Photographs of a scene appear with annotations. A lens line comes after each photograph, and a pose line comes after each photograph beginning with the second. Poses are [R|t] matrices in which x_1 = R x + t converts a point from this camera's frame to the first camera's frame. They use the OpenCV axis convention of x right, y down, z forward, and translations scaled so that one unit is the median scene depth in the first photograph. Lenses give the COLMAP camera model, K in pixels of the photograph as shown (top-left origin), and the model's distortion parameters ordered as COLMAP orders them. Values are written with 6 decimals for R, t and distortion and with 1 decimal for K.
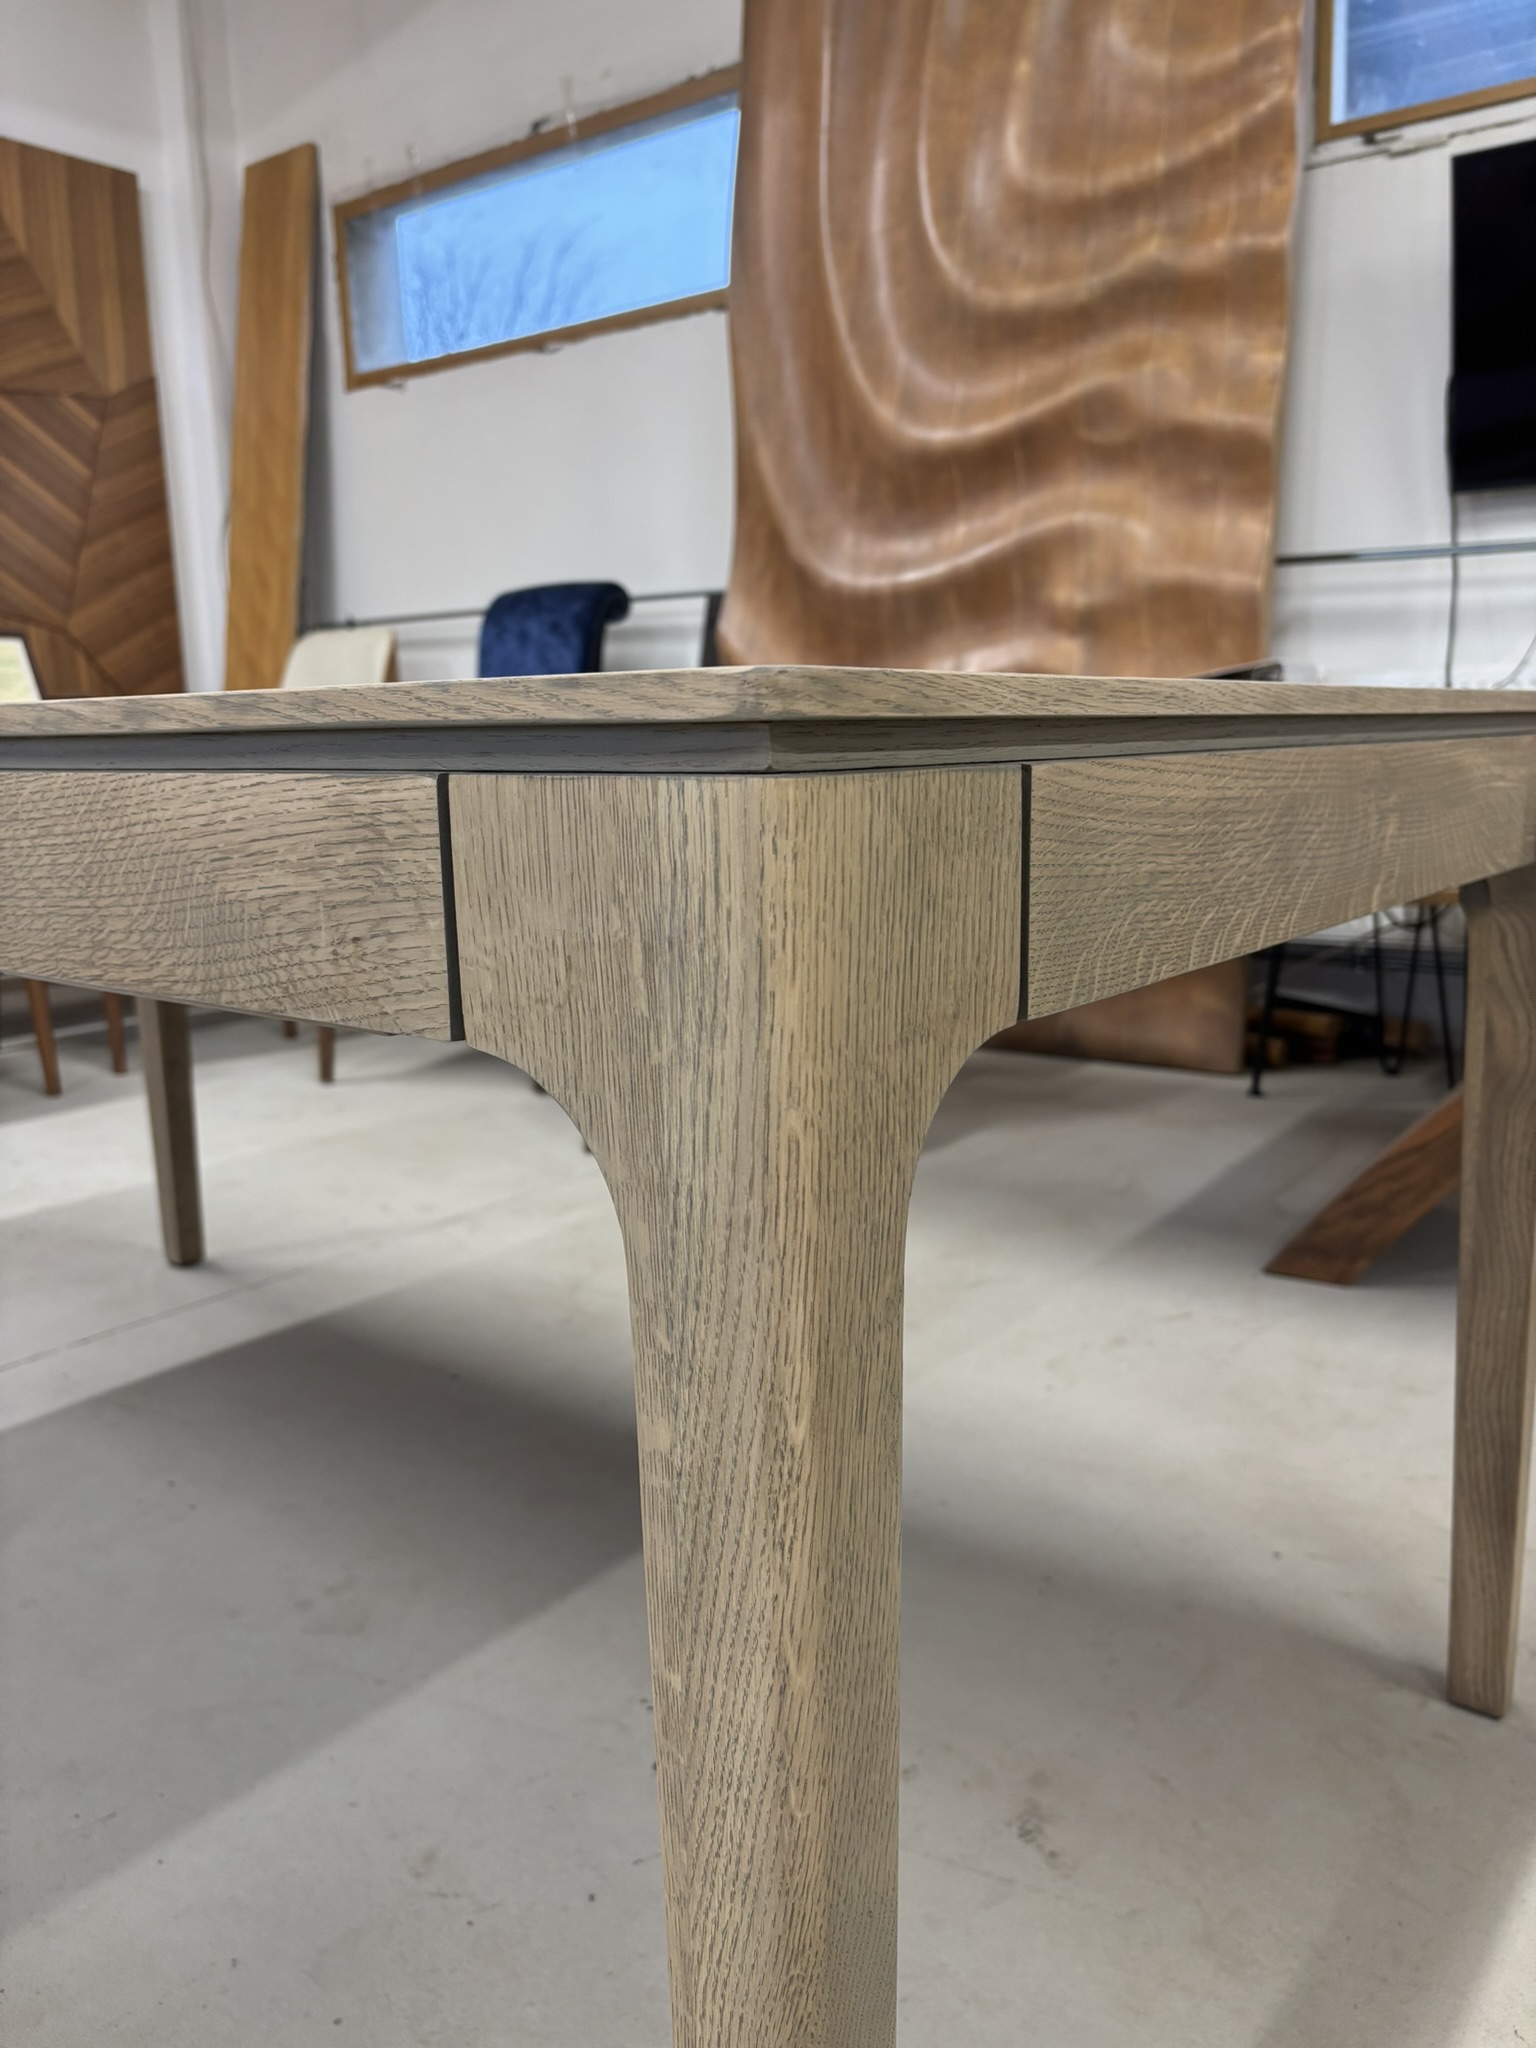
lens RADIAL K [[1554.1, 0, 768.0], [0, 1554.1, 1024.0], [0, 0, 1]] dist [0.014366, 0.007480]
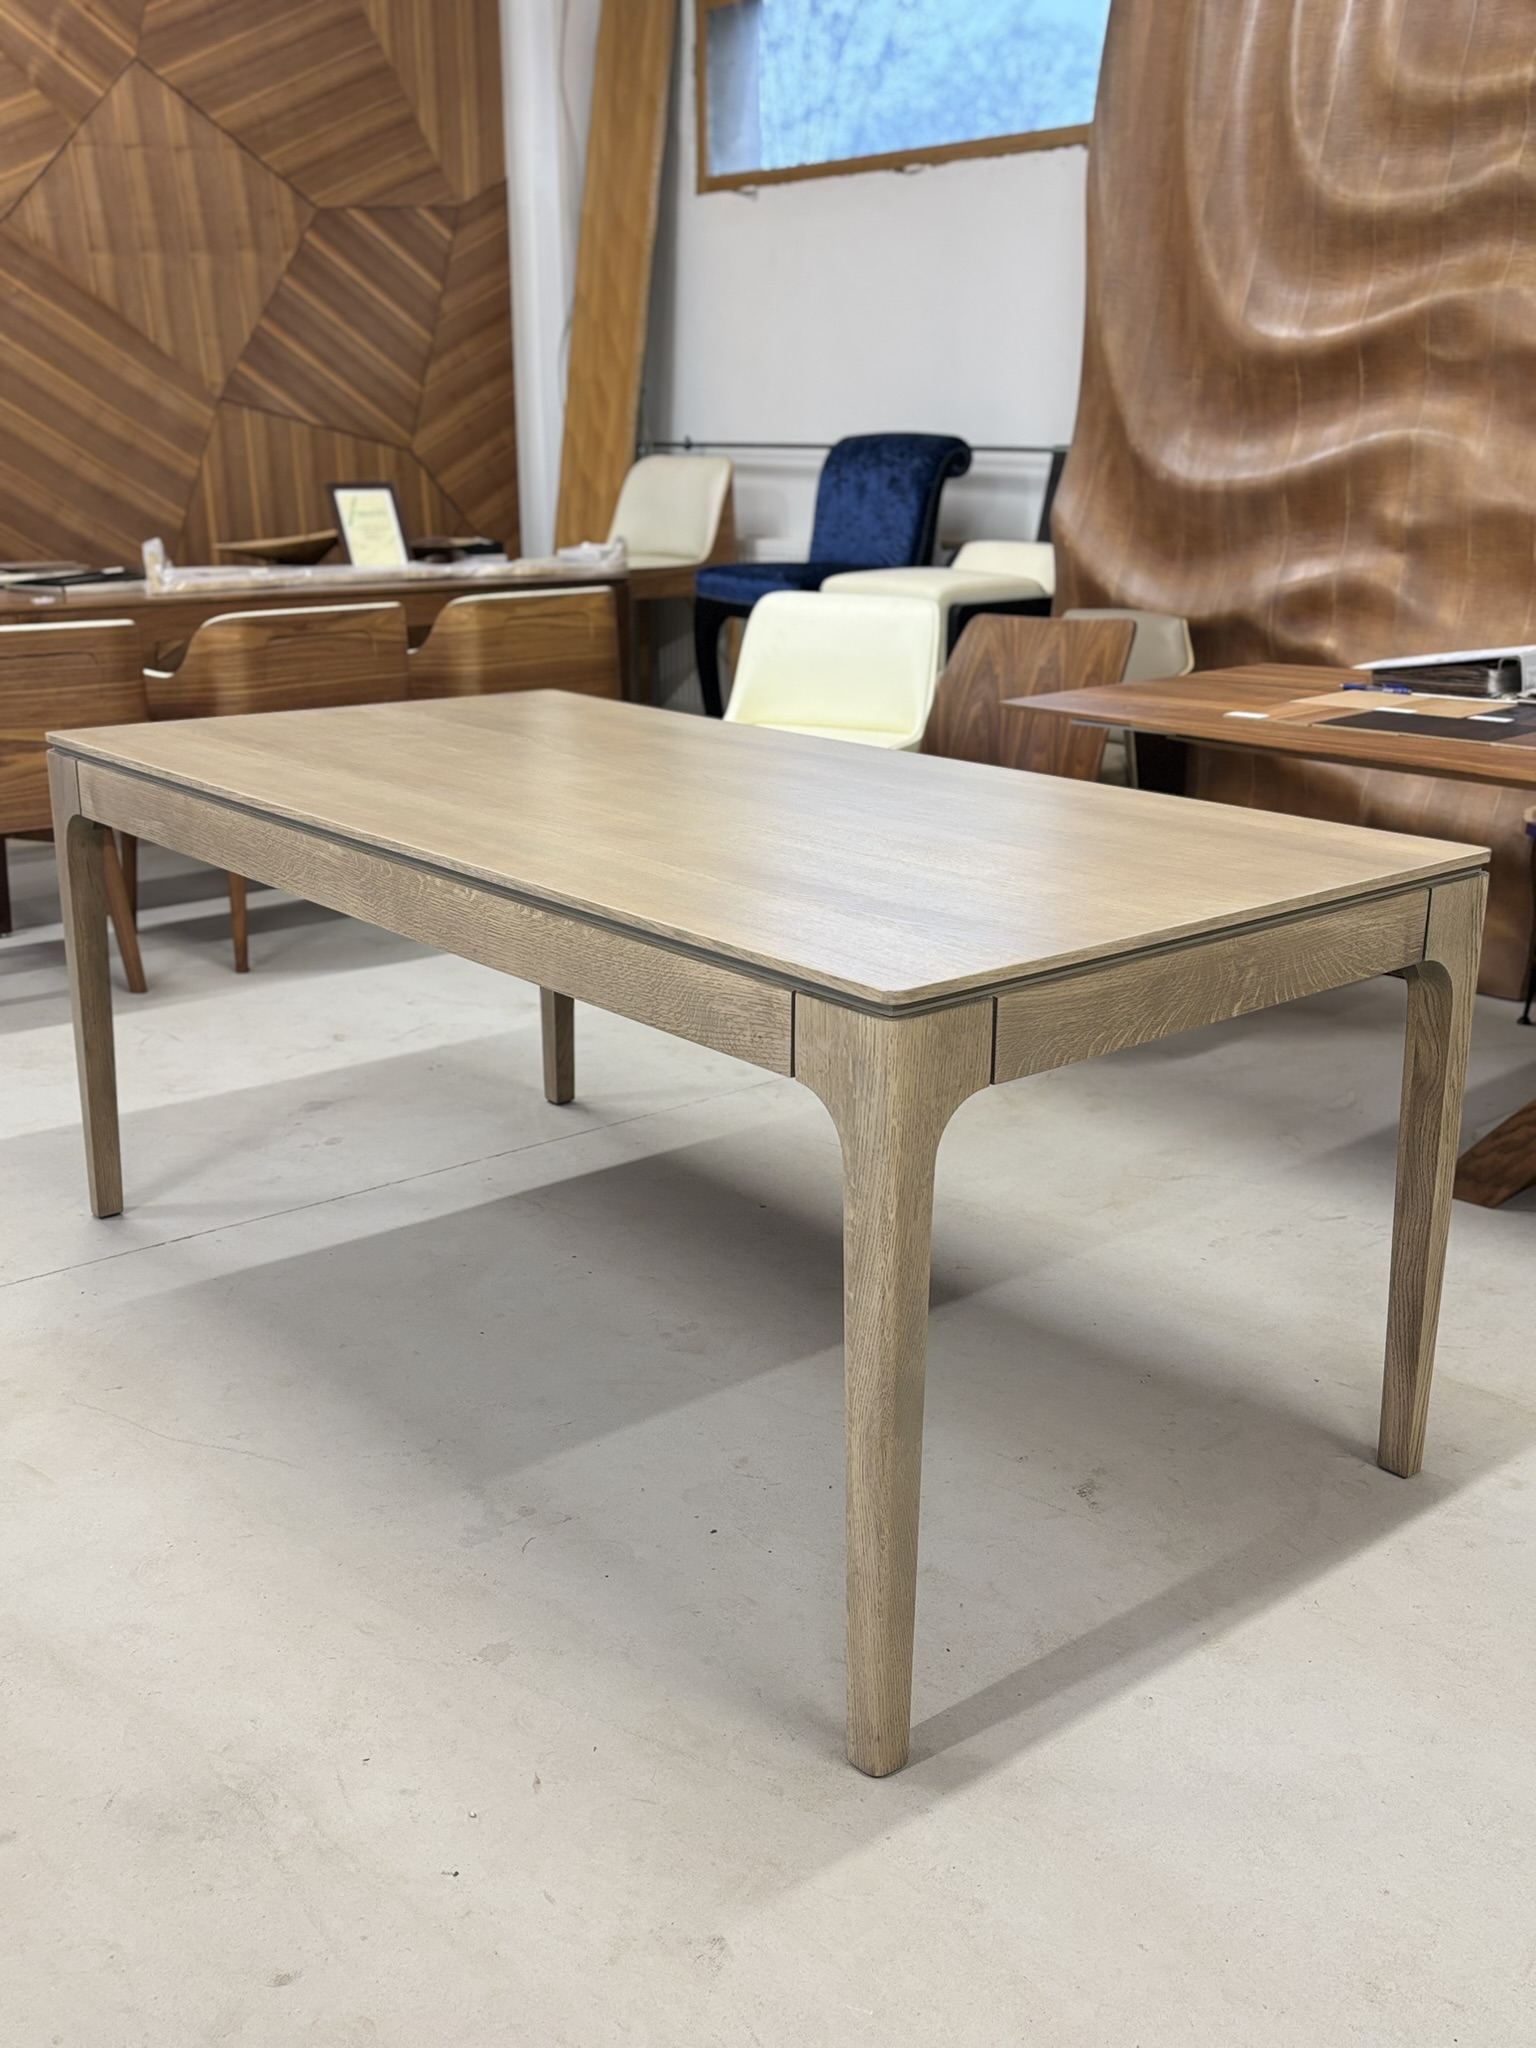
lens RADIAL K [[1987.4, 0, 768.0], [0, 1987.4, 1024.0], [0, 0, 1]] dist [0.192484, -0.488903]
pose [[0.979487, 0.079151, -0.185313, 0.064531], [-0.058341, 0.991630, 0.115179, -0.075936], [0.192879, -0.102005, 0.975906, -0.388920]]
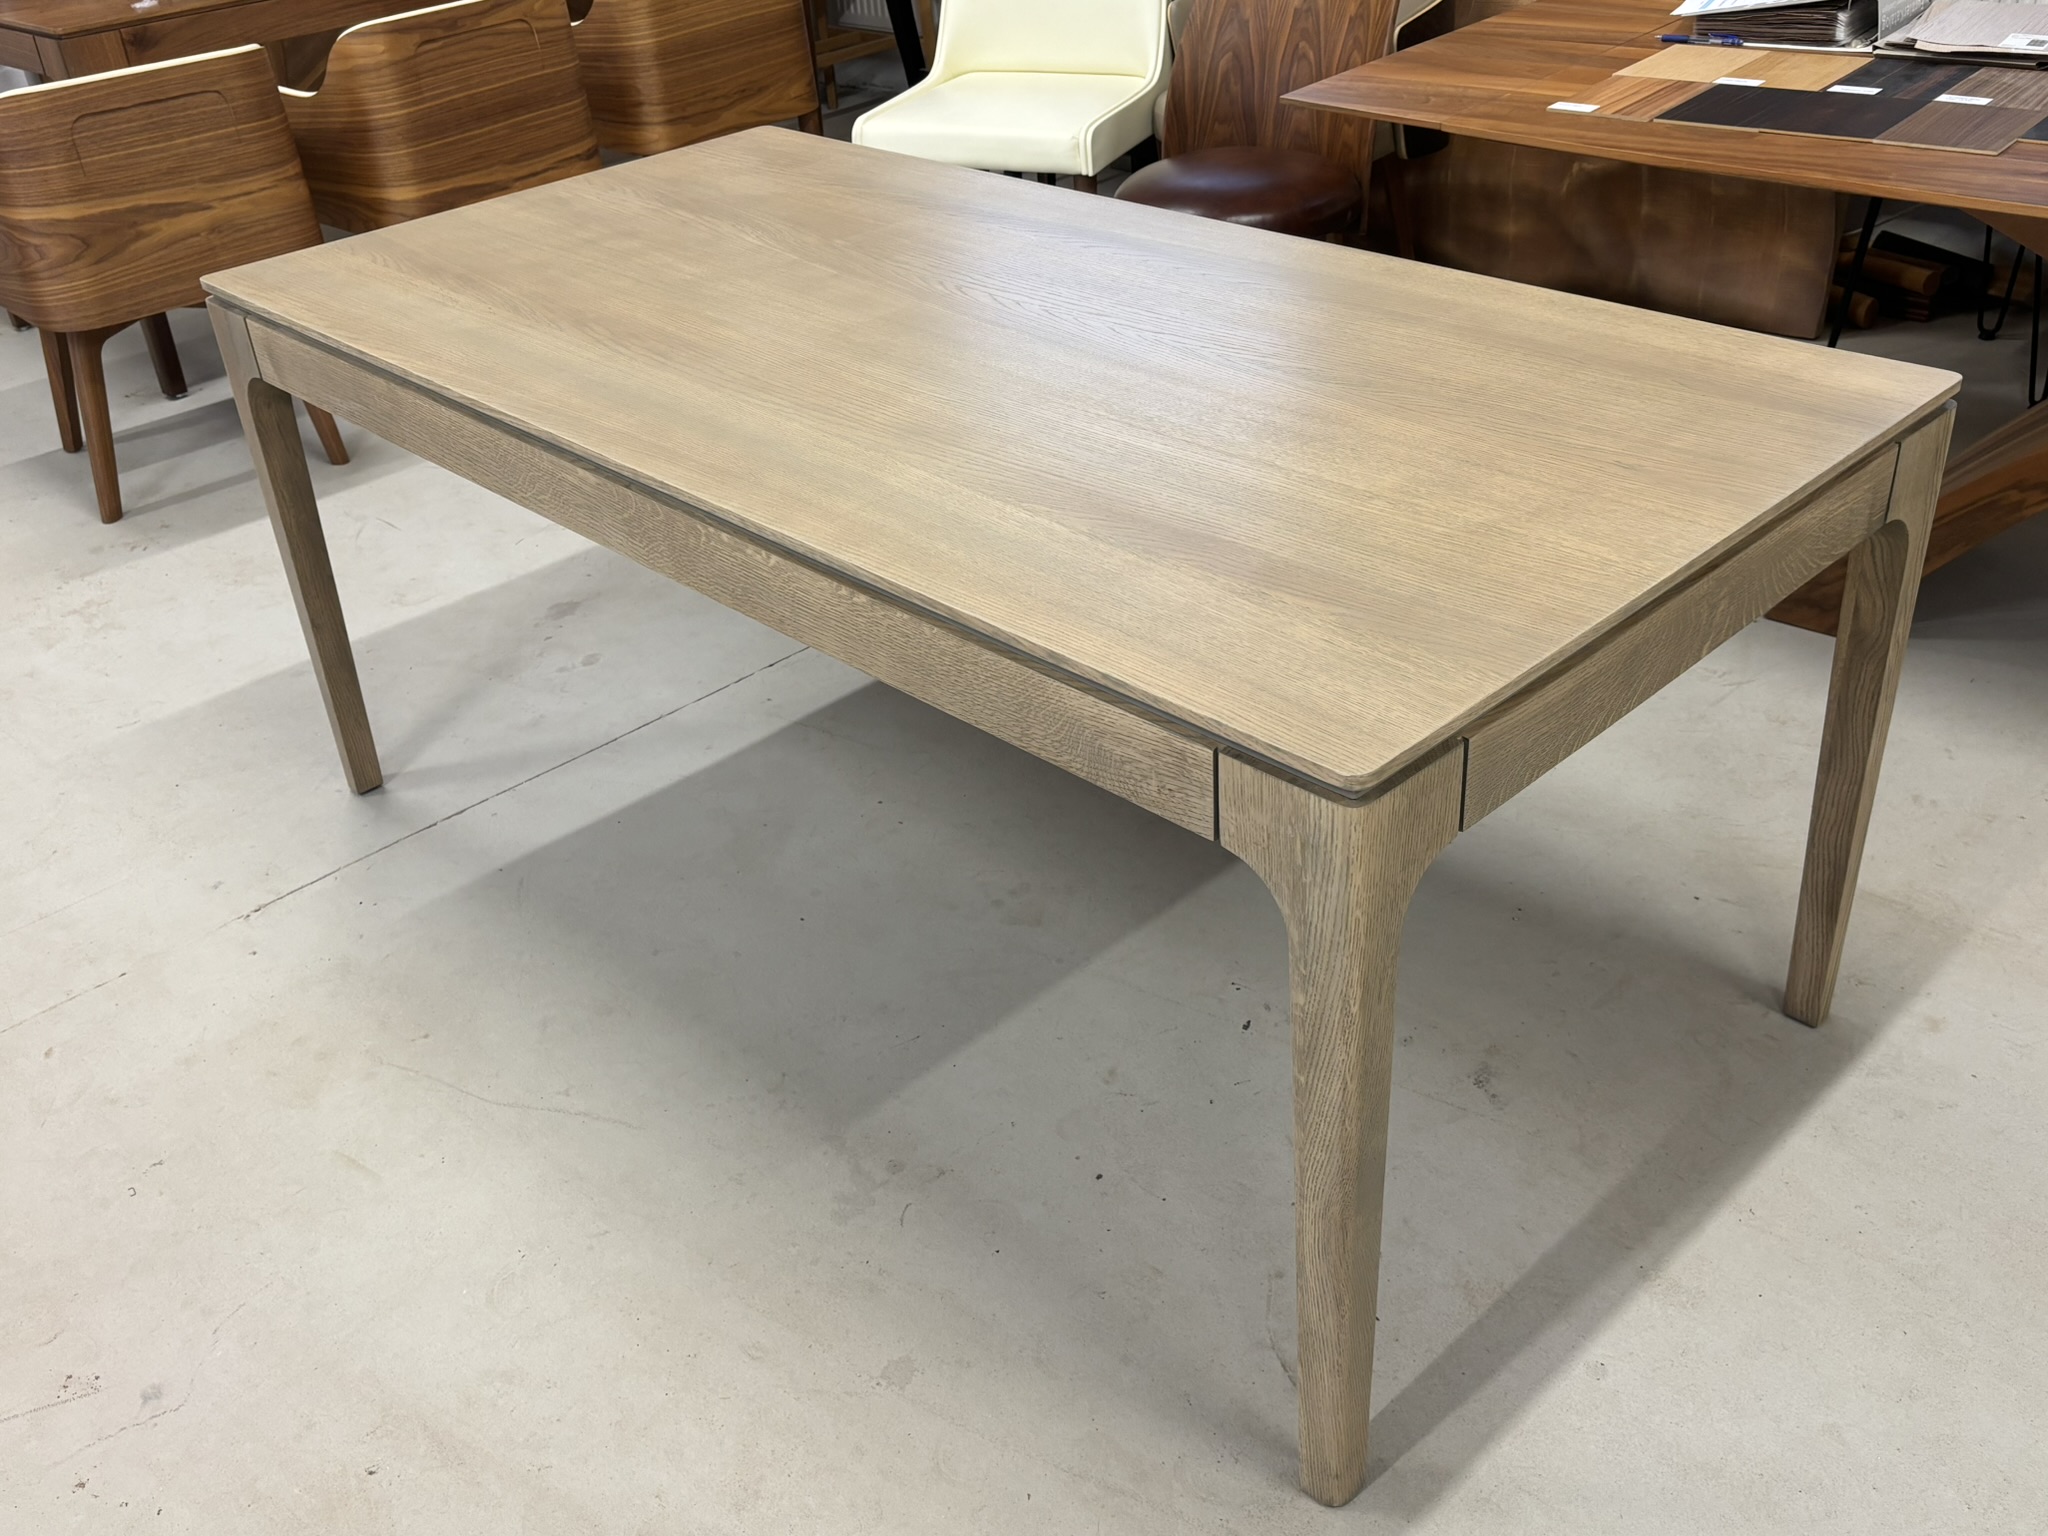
lens RADIAL K [[1892.2, 0, 1020.3], [0, 1892.2, 743.0], [0, 0, 1]] dist [0.171838, -0.450267]
pose [[0.990258, 0.030930, -0.135765, -0.015504], [0.020966, 0.930782, 0.364972, -0.179172], [0.137656, -0.364263, 0.921066, -0.252508]]
